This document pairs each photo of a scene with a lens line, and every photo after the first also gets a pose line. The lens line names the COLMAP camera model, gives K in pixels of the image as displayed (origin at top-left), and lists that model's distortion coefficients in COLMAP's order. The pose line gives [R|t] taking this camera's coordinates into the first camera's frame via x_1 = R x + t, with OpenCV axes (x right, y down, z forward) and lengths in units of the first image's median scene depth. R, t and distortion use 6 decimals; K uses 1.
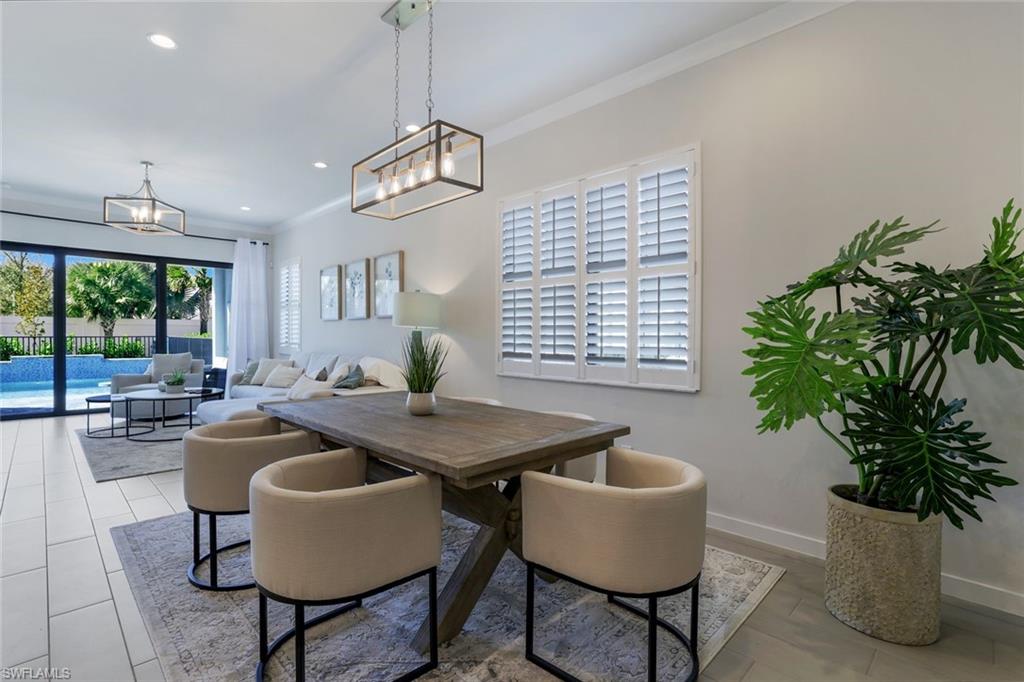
lens RADIAL K [[486.5, 0, 512.5], [0, 486.5, 337.9], [0, 0, 1]] dist [-0.031841, 0.010705]
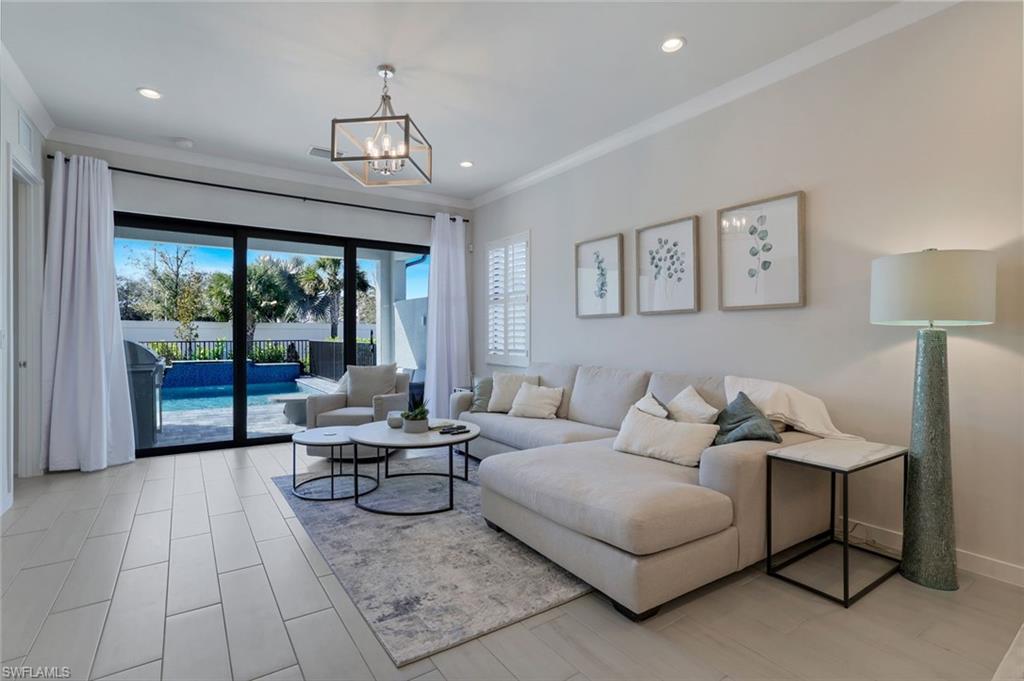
lens RADIAL K [[486.5, 0, 503.3], [0, 486.5, 337.0], [0, 0, 1]] dist [-0.031841, 0.010705]
pose [[0.981225, -0.006591, -0.192755, -0.177045], [0.005746, 0.999971, -0.004943, -0.003194], [0.192782, 0.003743, 0.981234, 0.146717]]
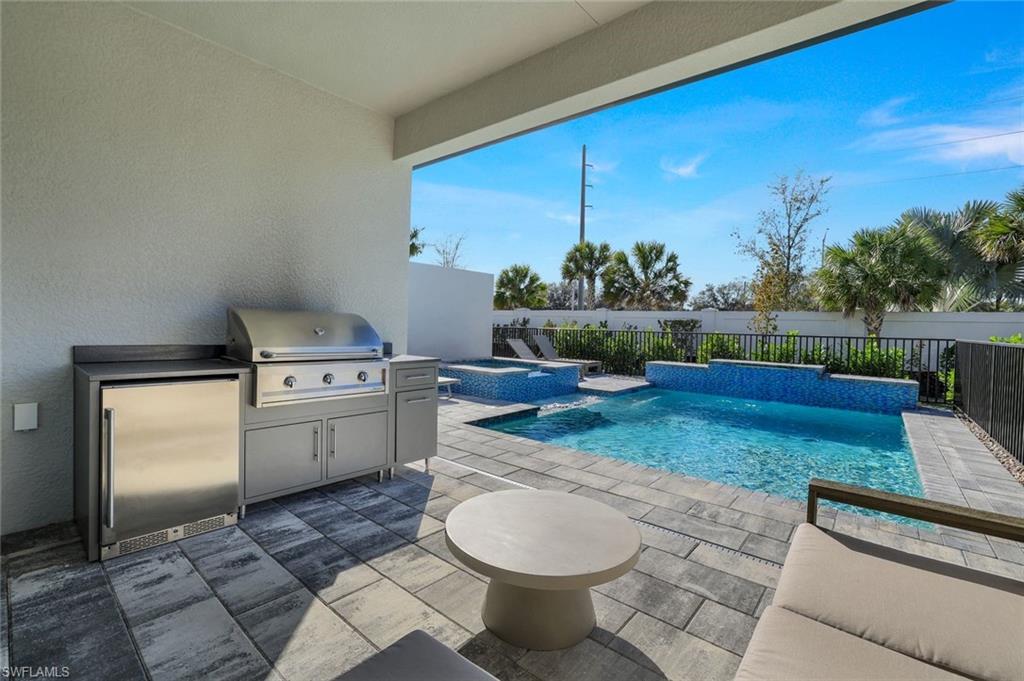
lens RADIAL K [[441.6, 0, 515.8], [0, 441.6, 333.7], [0, 0, 1]] dist [-0.003440, 0.001111]
pose [[0.101837, 0.020188, -0.994596, -0.361408], [-0.031193, 0.999367, 0.017091, -0.004240], [0.994312, 0.029284, 0.102402, 0.580485]]
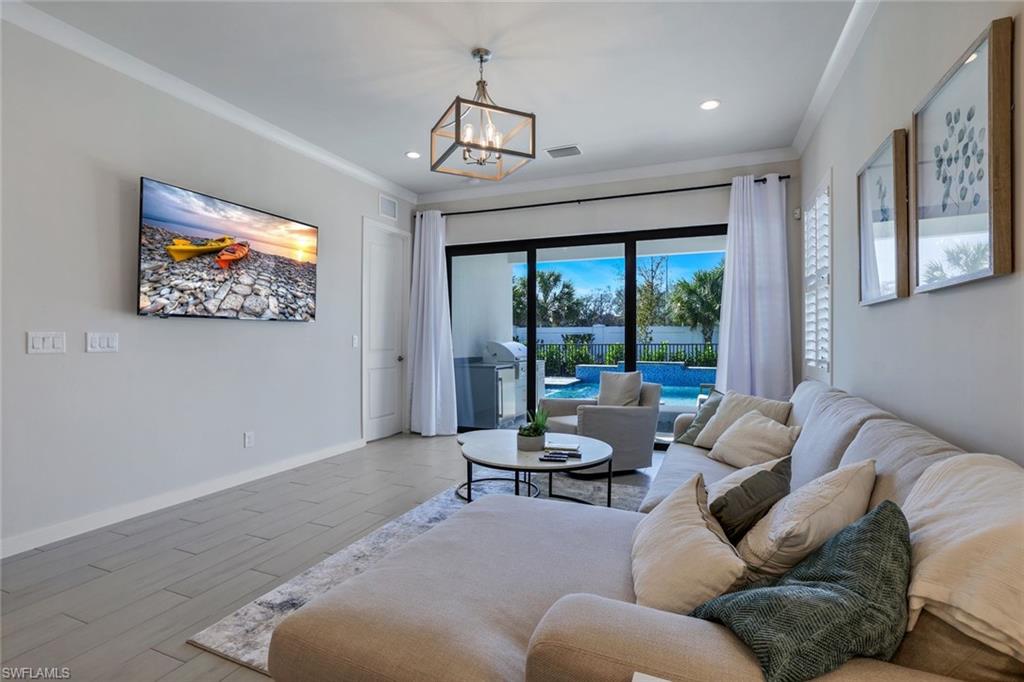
lens RADIAL K [[486.5, 0, 502.5], [0, 486.5, 336.5], [0, 0, 1]] dist [-0.031841, 0.010705]
pose [[0.374048, -0.012743, -0.927322, -0.073646], [-0.002549, 0.999888, -0.014769, -0.002742], [0.927406, 0.007888, 0.373974, 0.289578]]
